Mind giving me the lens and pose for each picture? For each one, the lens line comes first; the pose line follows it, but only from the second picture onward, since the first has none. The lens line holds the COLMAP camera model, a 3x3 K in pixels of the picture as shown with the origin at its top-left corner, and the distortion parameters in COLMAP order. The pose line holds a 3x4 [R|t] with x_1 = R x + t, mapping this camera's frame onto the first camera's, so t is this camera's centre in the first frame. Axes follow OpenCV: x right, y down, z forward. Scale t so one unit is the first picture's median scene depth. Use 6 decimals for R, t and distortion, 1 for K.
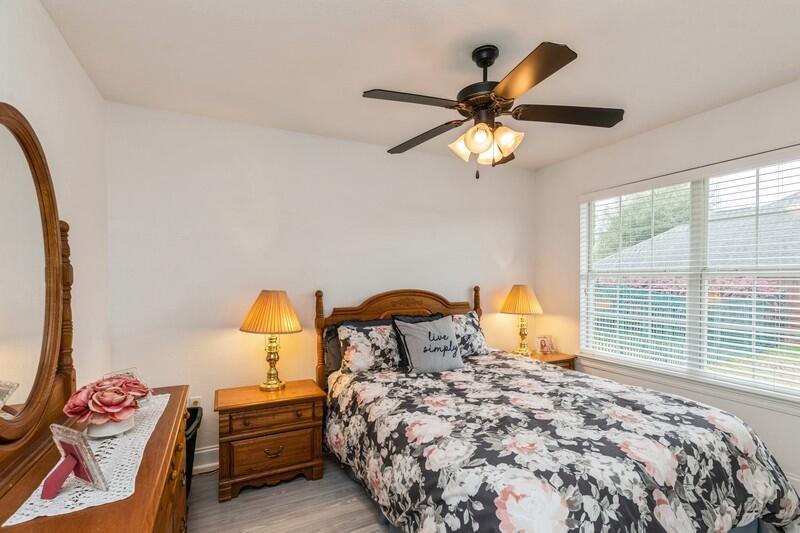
lens RADIAL K [[369.9, 0, 403.3], [0, 369.9, 272.5], [0, 0, 1]] dist [0.005040, -0.002132]
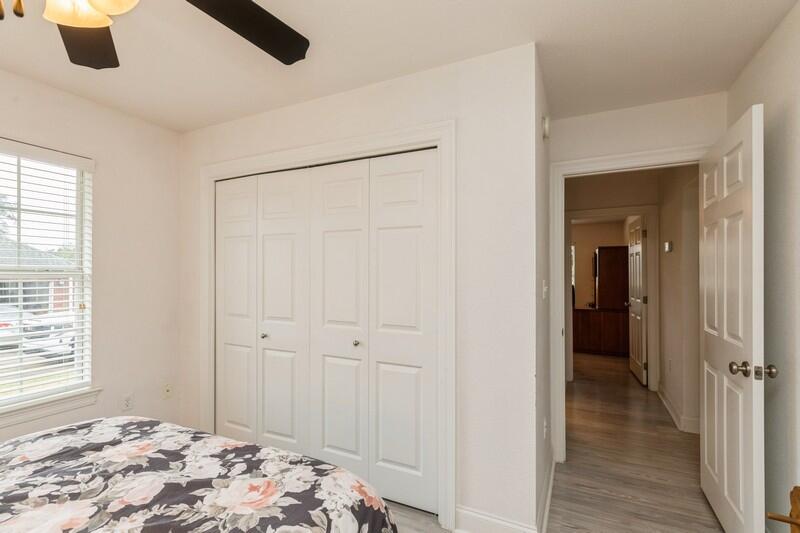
lens RADIAL K [[369.9, 0, 401.5], [0, 369.9, 272.3], [0, 0, 1]] dist [0.005040, -0.002132]
pose [[-0.603737, 0.009501, 0.797127, -0.393124], [-0.007429, 0.999819, -0.017543, 0.006645], [-0.797149, -0.016513, -0.603557, 0.993277]]
